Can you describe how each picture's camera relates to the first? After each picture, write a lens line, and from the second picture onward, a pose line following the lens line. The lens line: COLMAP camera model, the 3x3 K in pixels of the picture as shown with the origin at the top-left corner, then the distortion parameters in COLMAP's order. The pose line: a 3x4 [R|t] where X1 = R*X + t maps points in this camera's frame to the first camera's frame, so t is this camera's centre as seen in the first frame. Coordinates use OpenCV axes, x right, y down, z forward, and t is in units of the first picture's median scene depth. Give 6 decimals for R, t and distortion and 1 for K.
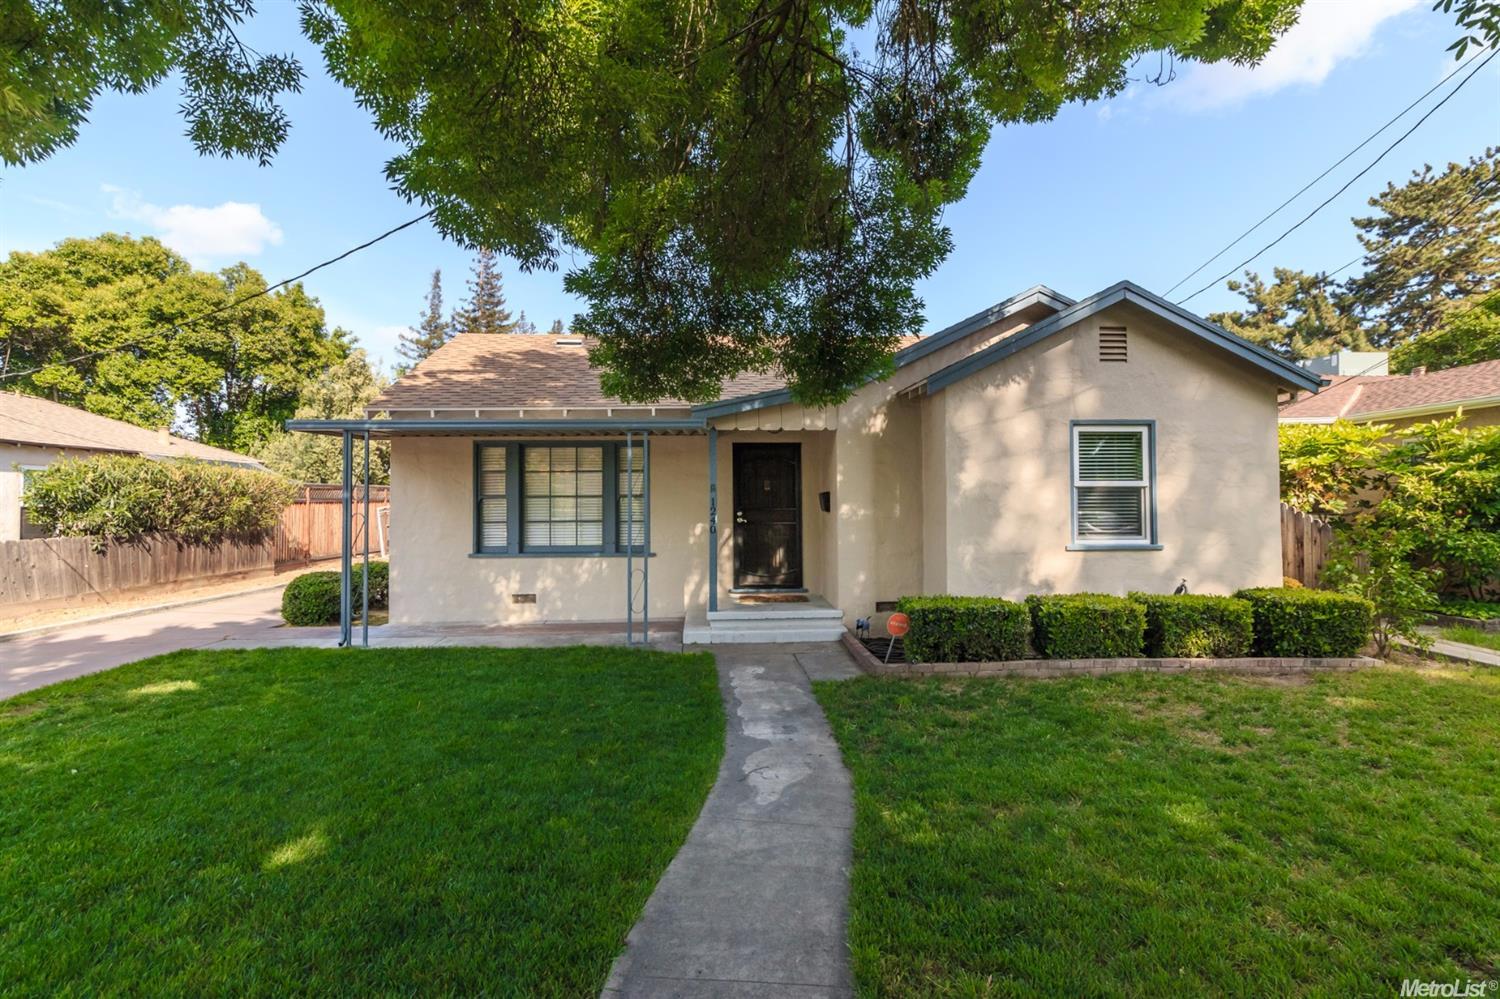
lens RADIAL K [[750.8, 0, 744.9], [0, 750.8, 490.4], [0, 0, 1]] dist [-0.000483, -0.000422]
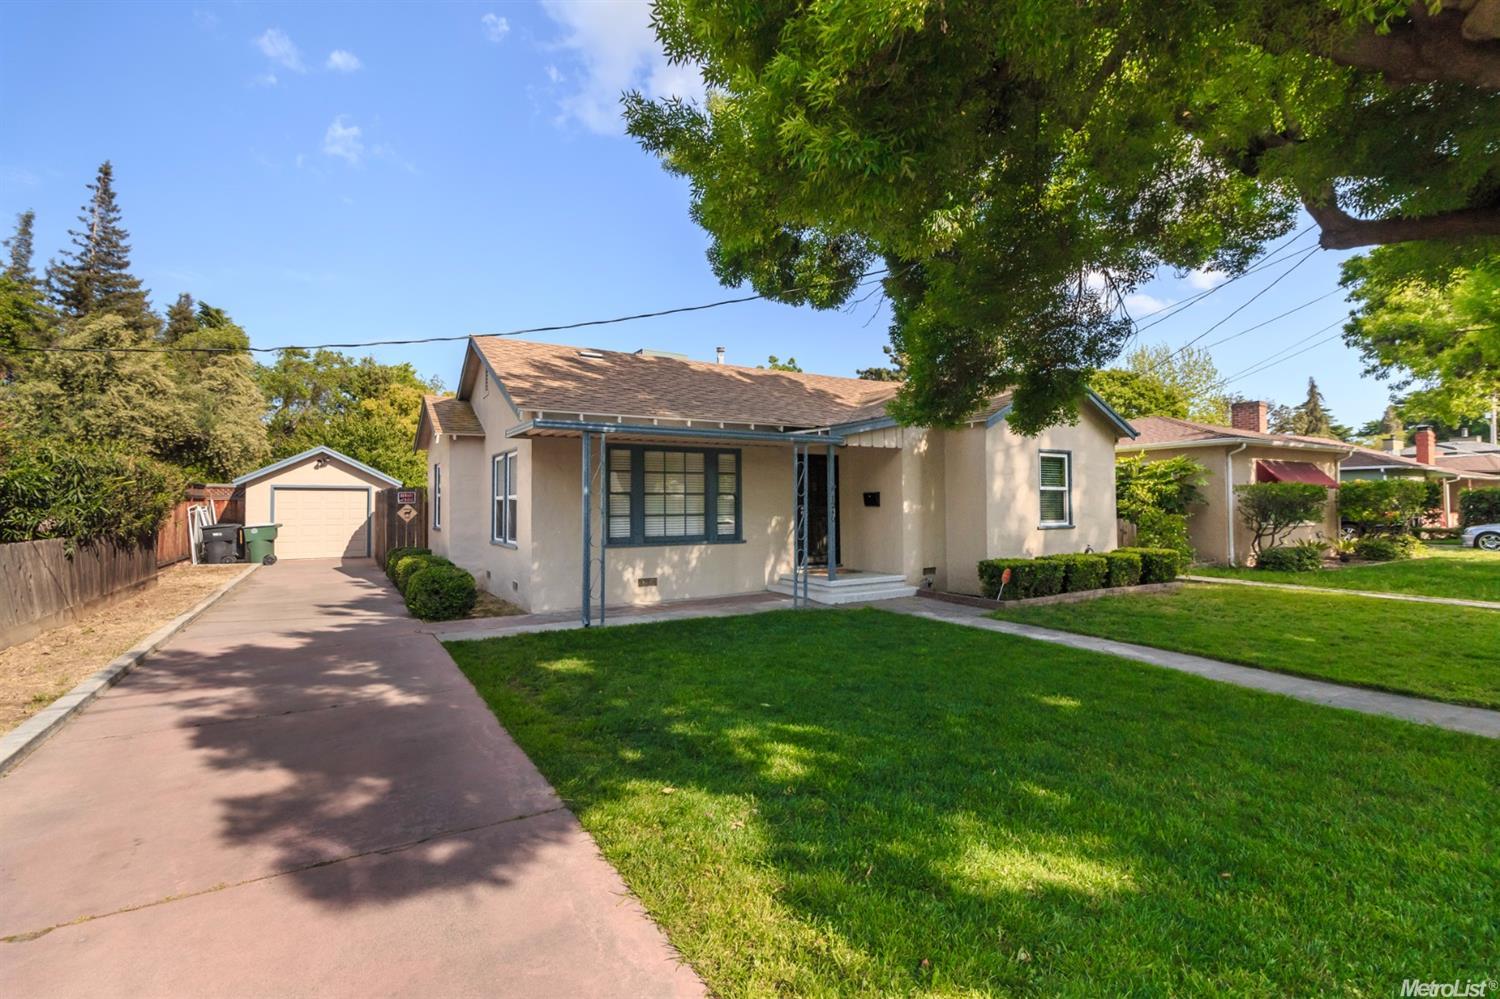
lens RADIAL K [[686.5, 0, 744.1], [0, 686.5, 488.6], [0, 0, 1]] dist [-0.002011, 0.000190]
pose [[0.876674, 0.012620, 0.480919, -0.668743], [-0.008458, 0.999906, -0.010821, 0.010594], [-0.481010, 0.005419, 0.876698, 0.005747]]
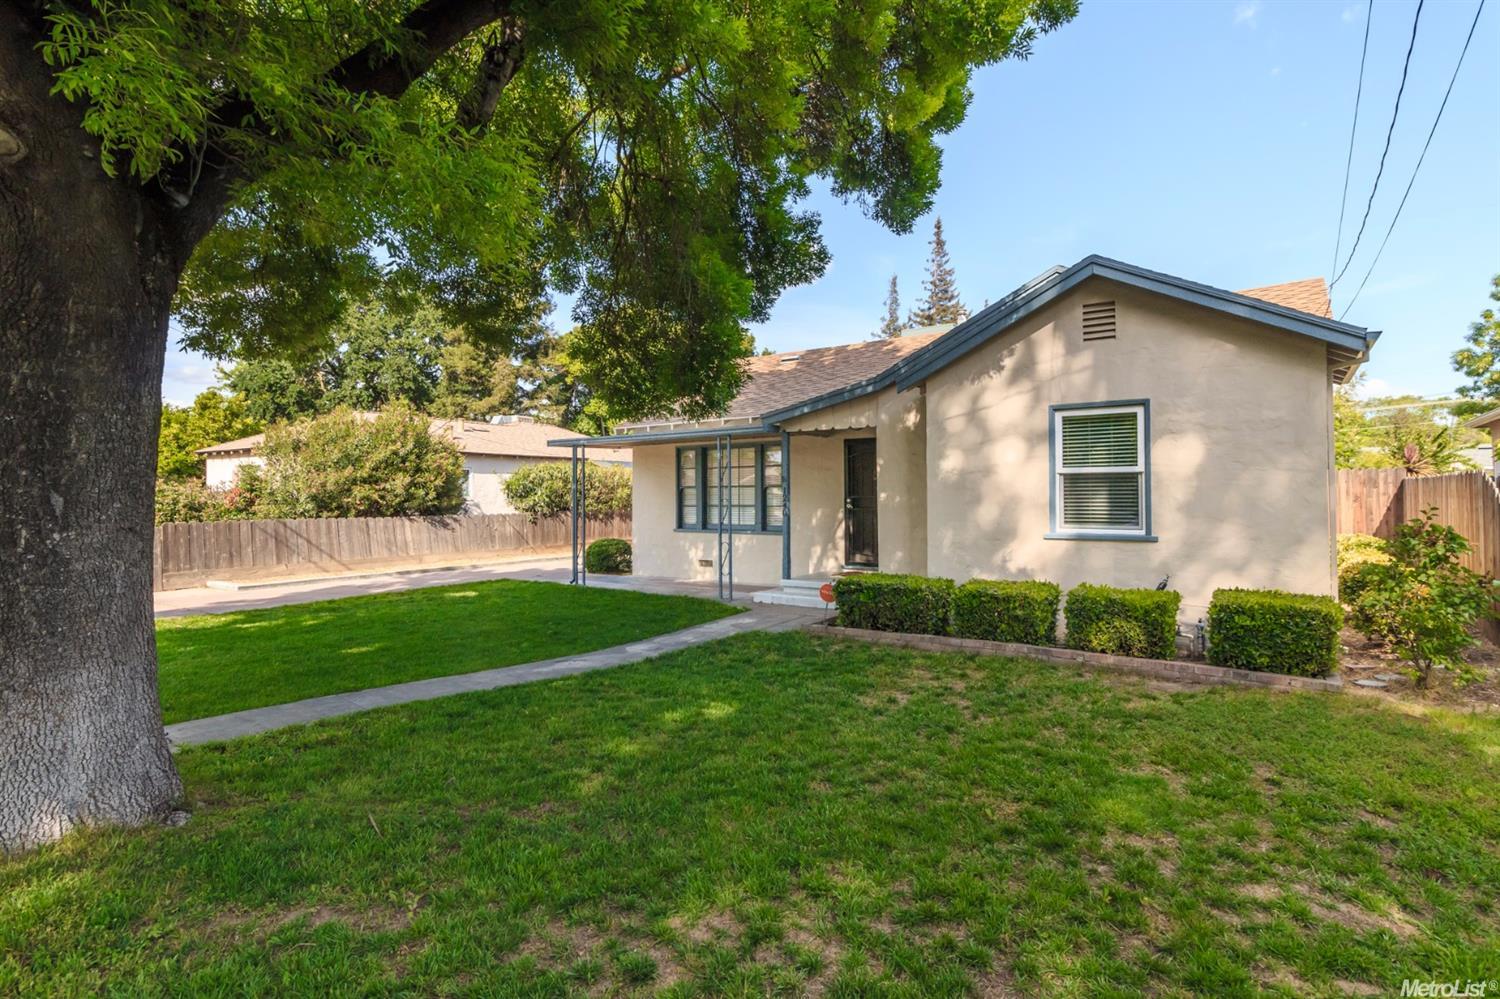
lens RADIAL K [[750.8, 0, 744.9], [0, 750.8, 490.4], [0, 0, 1]] dist [-0.000483, -0.000422]
pose [[0.795635, -0.004338, -0.605760, 0.568405], [0.014595, 0.999821, 0.012009, -0.000491], [0.605600, -0.018396, 0.795556, -0.017604]]
